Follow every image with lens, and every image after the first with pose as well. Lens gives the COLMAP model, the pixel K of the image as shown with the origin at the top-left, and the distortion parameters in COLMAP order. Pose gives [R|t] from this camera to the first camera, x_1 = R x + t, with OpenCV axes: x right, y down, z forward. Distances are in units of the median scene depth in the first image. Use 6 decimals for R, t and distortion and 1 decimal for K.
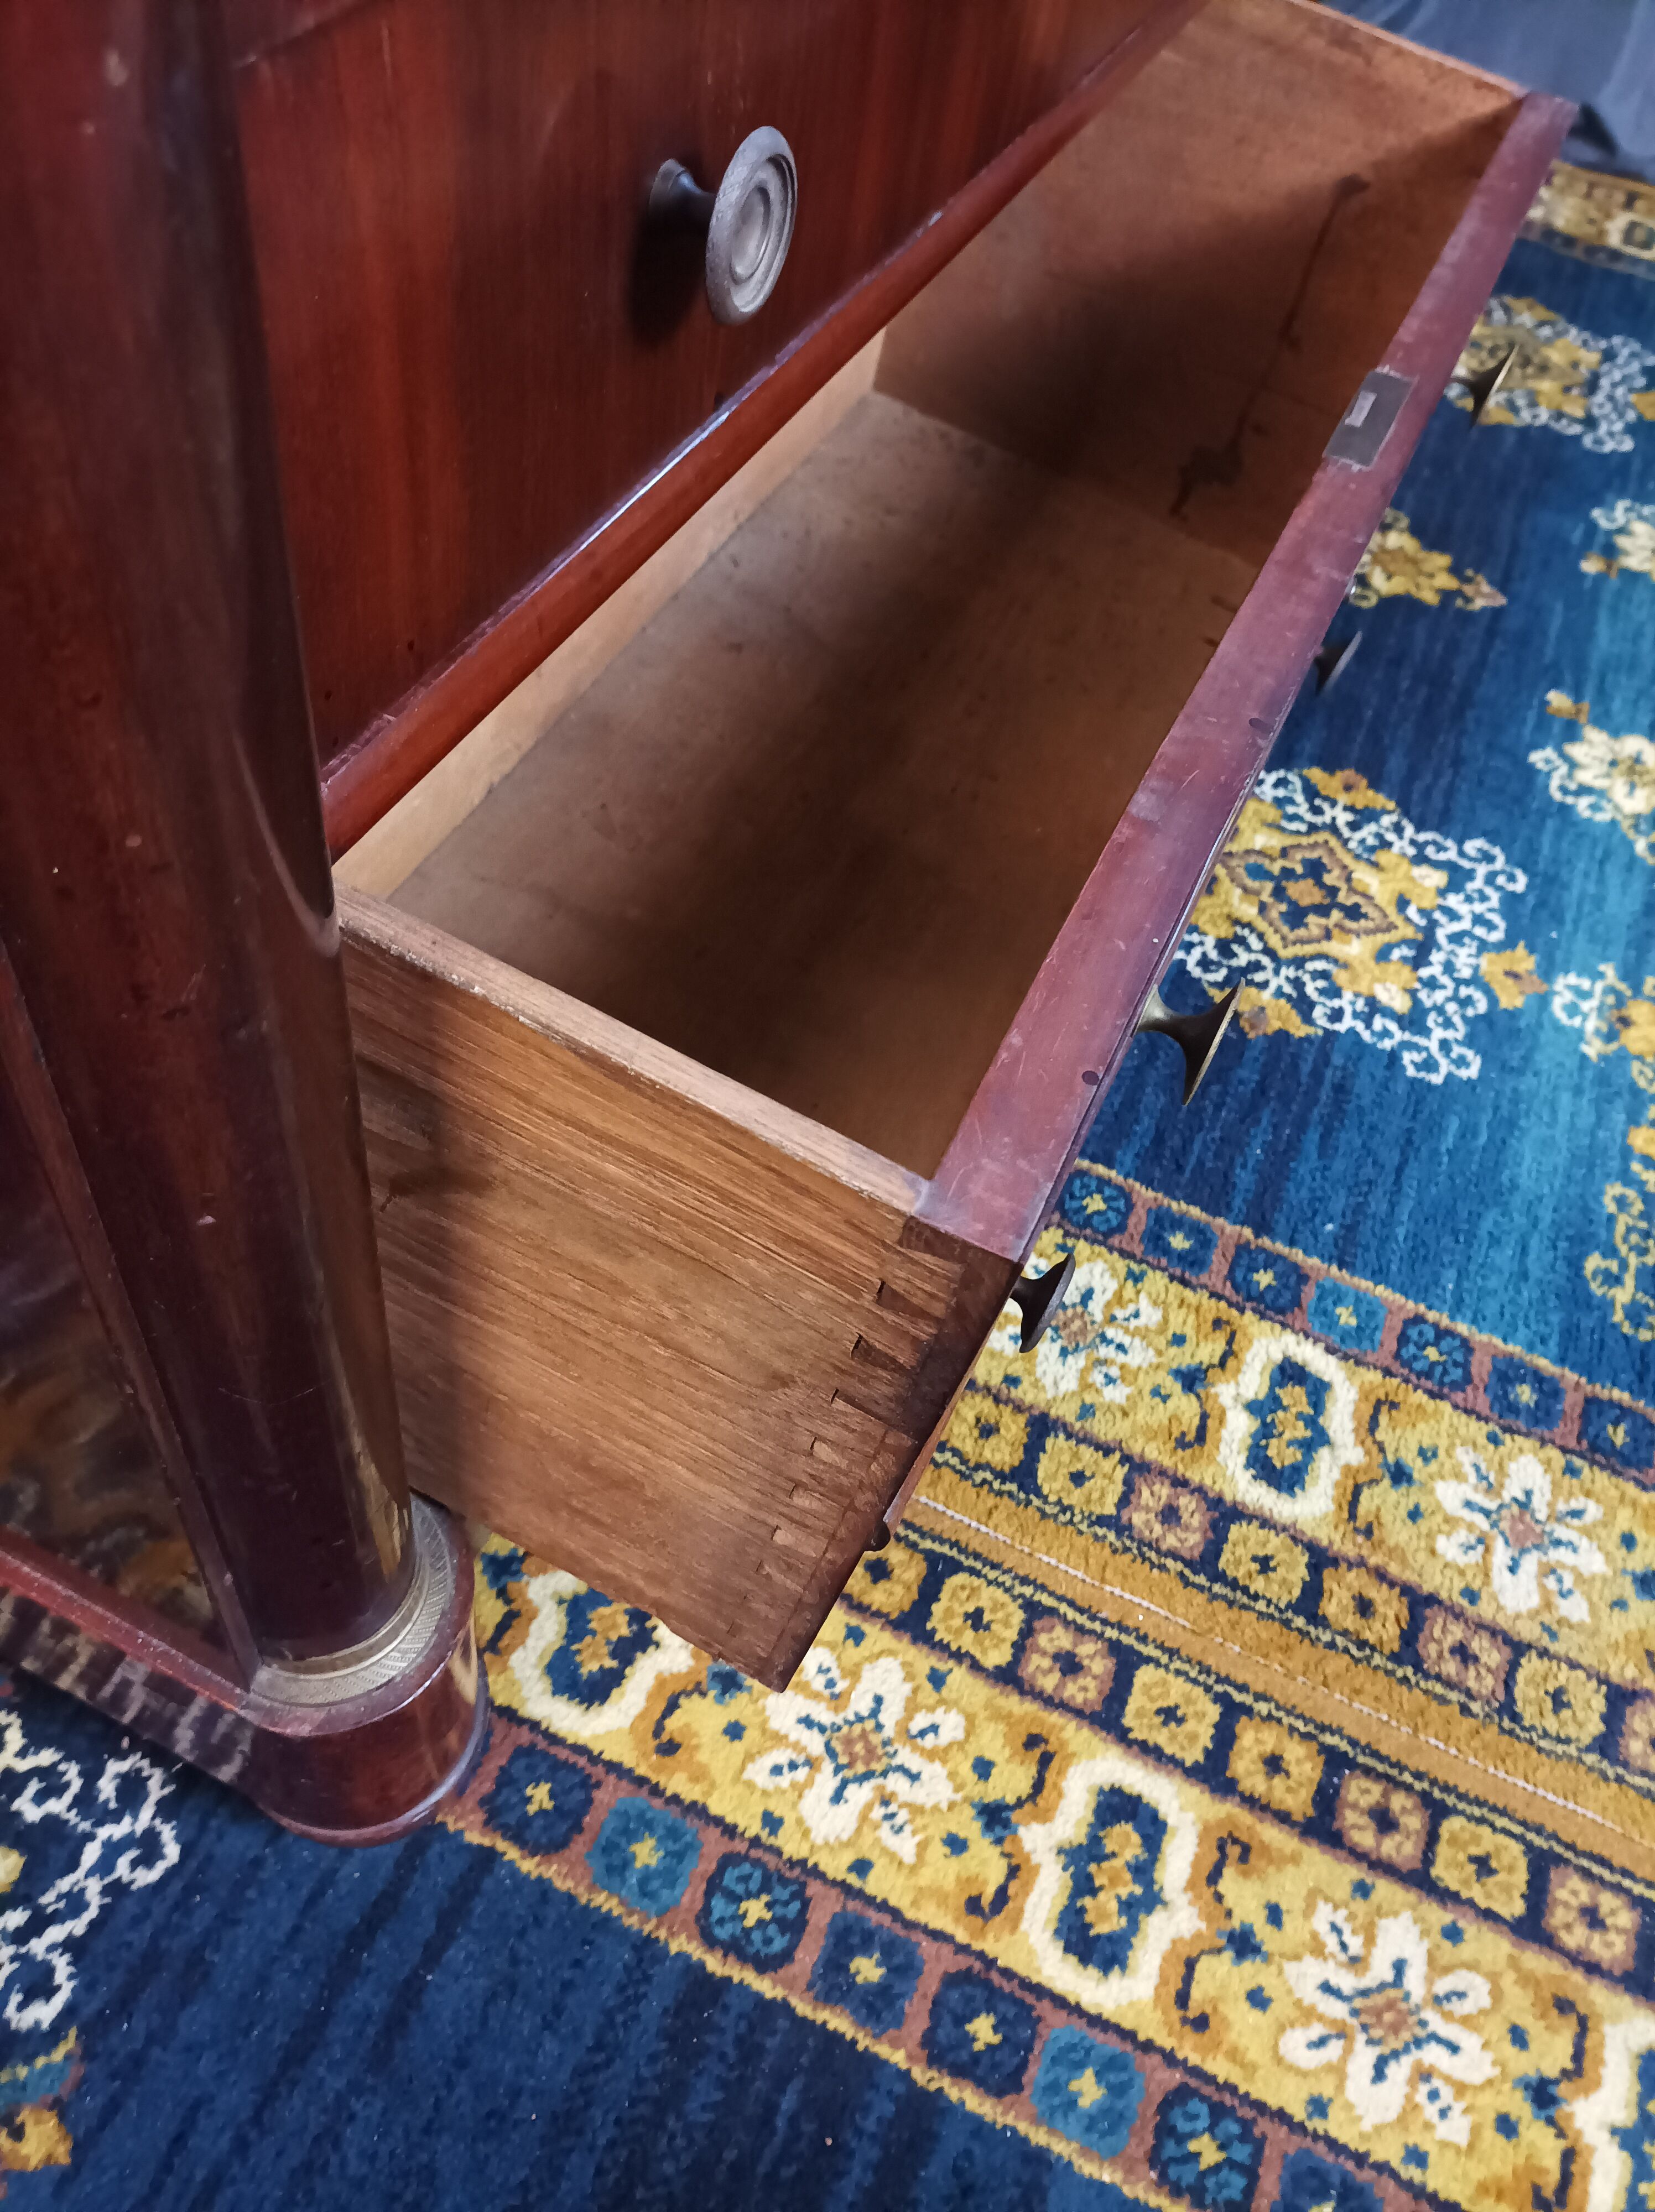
lens RADIAL K [[1646.3, 0, 825.9], [0, 1646.3, 1126.9], [0, 0, 1]] dist [0.021149, -0.009527]
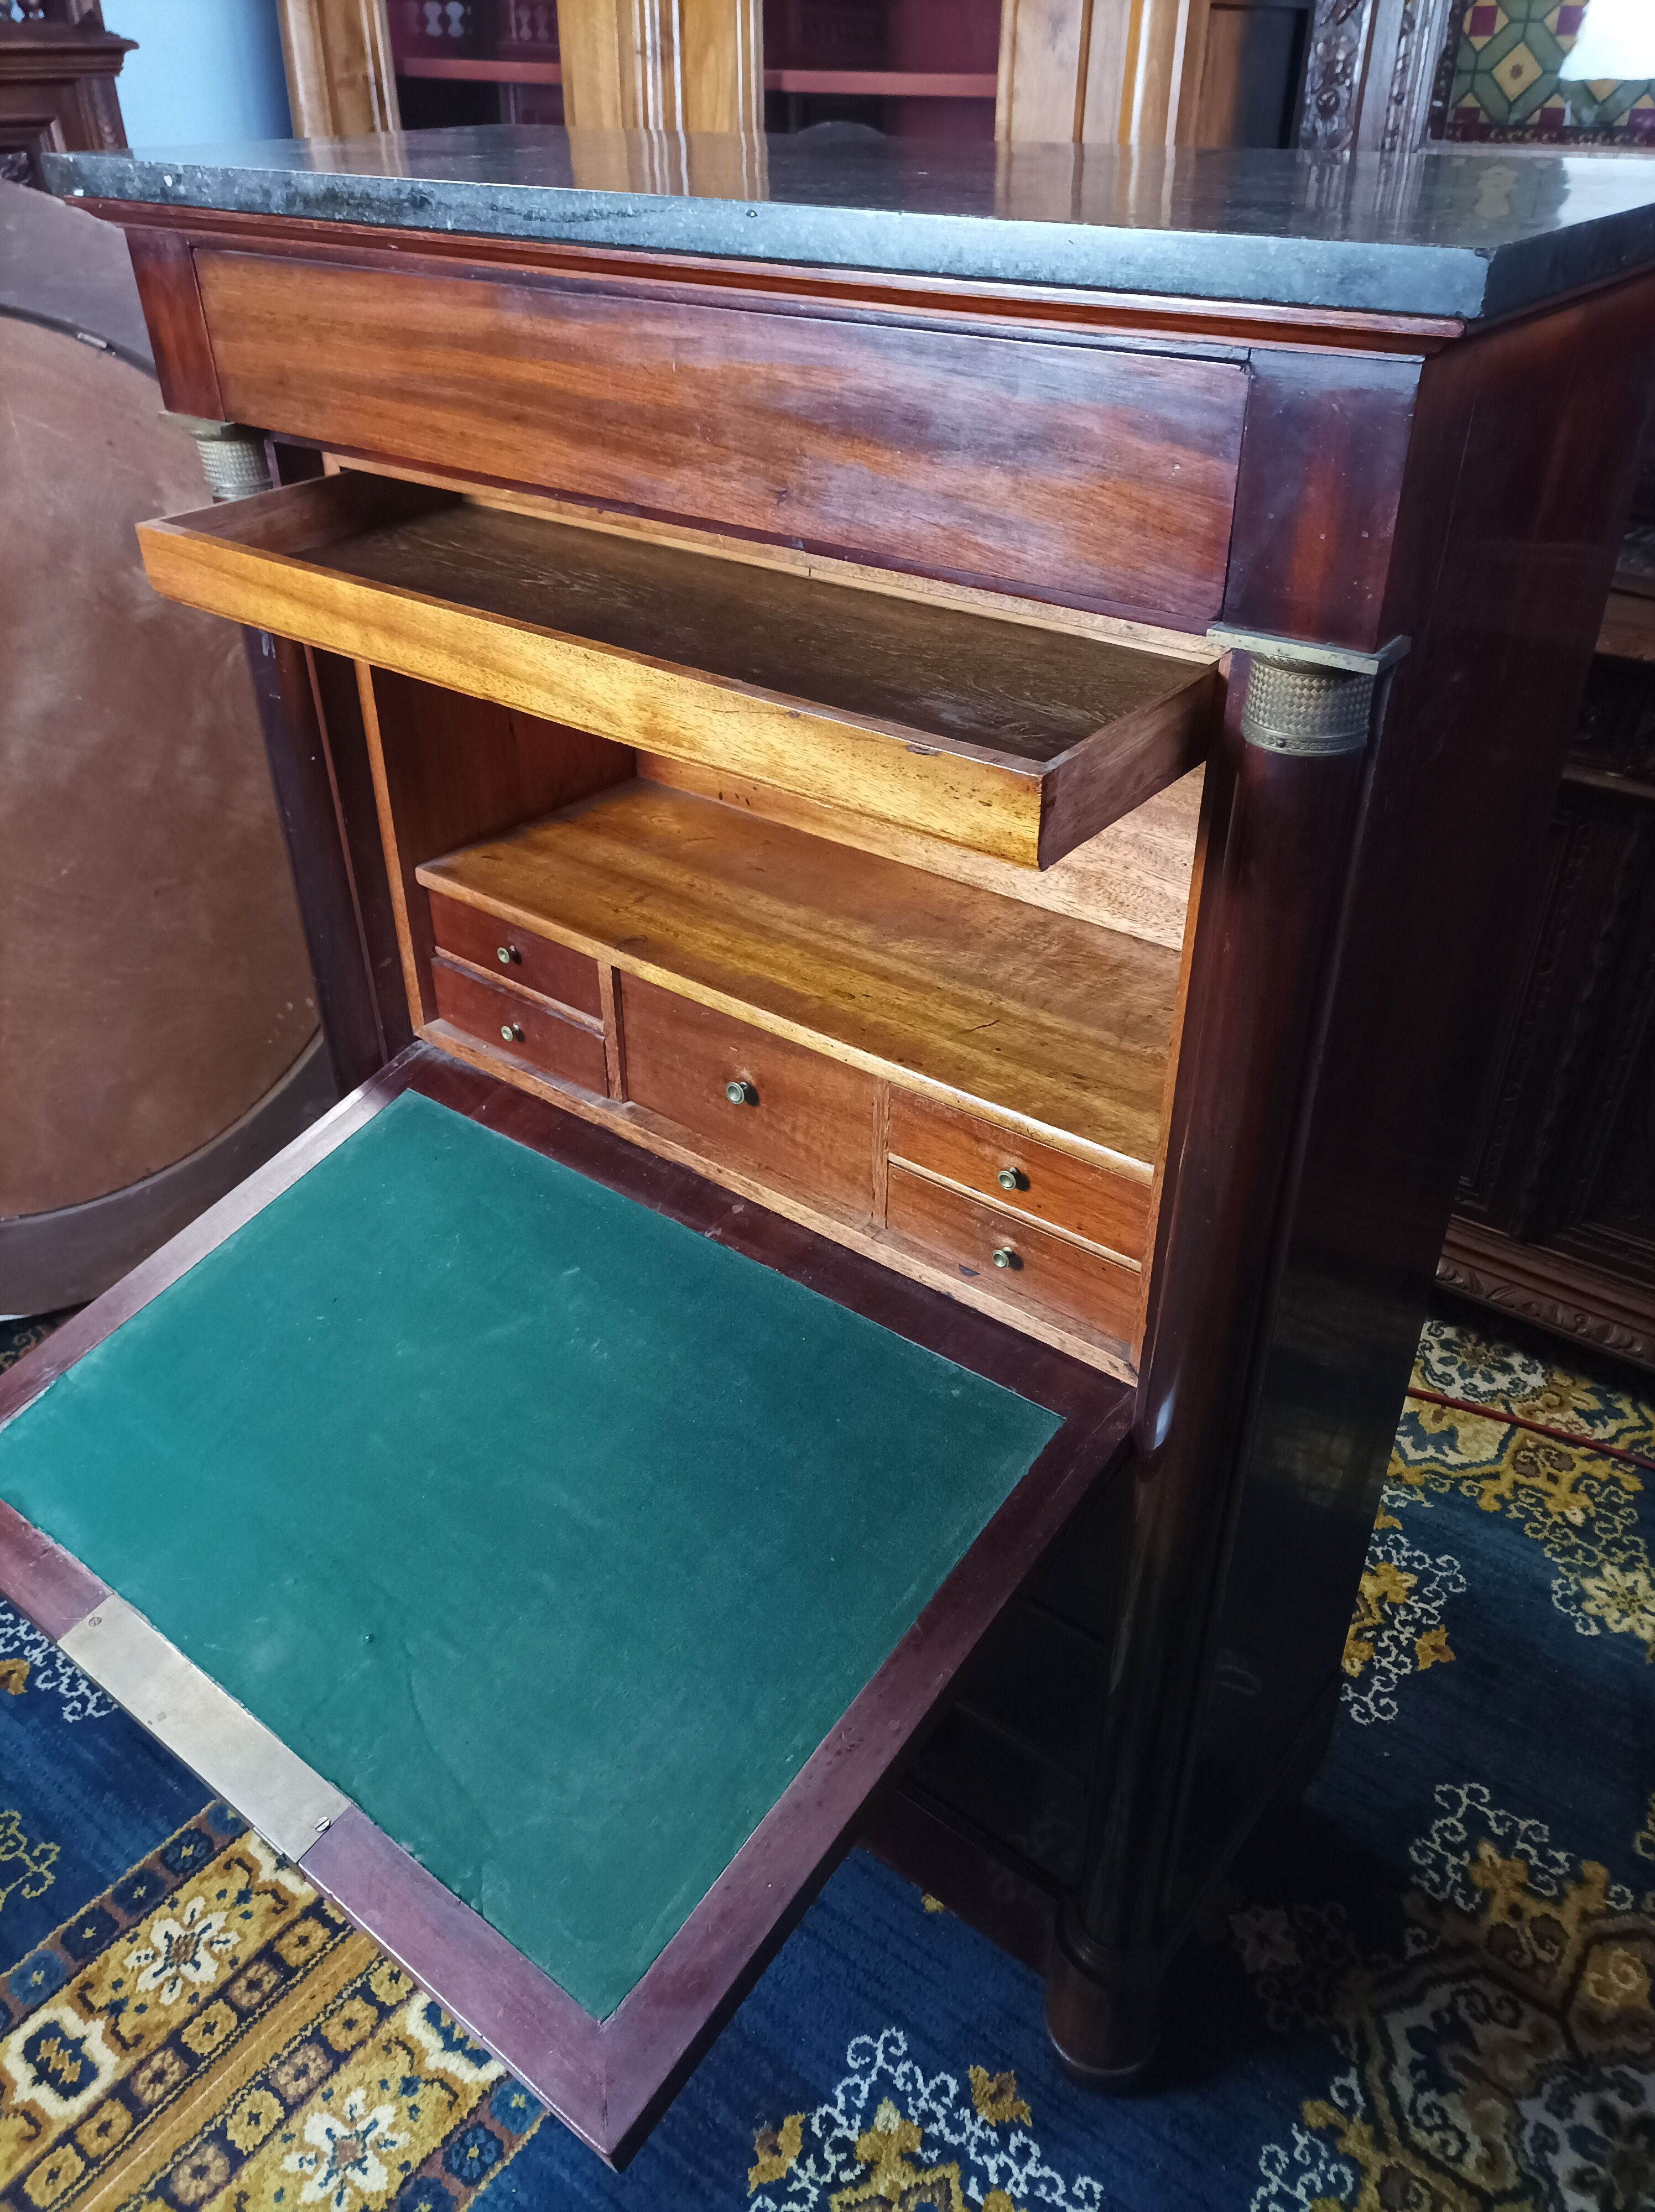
lens RADIAL K [[1646.3, 0, 820.7], [0, 1646.3, 1106.6], [0, 0, 1]] dist [0.021149, -0.009527]
pose [[-0.234318, 0.413239, -0.879959, 1.458583], [-0.789177, 0.447729, 0.420403, -1.388194], [0.567710, 0.792951, 0.221208, 0.115842]]
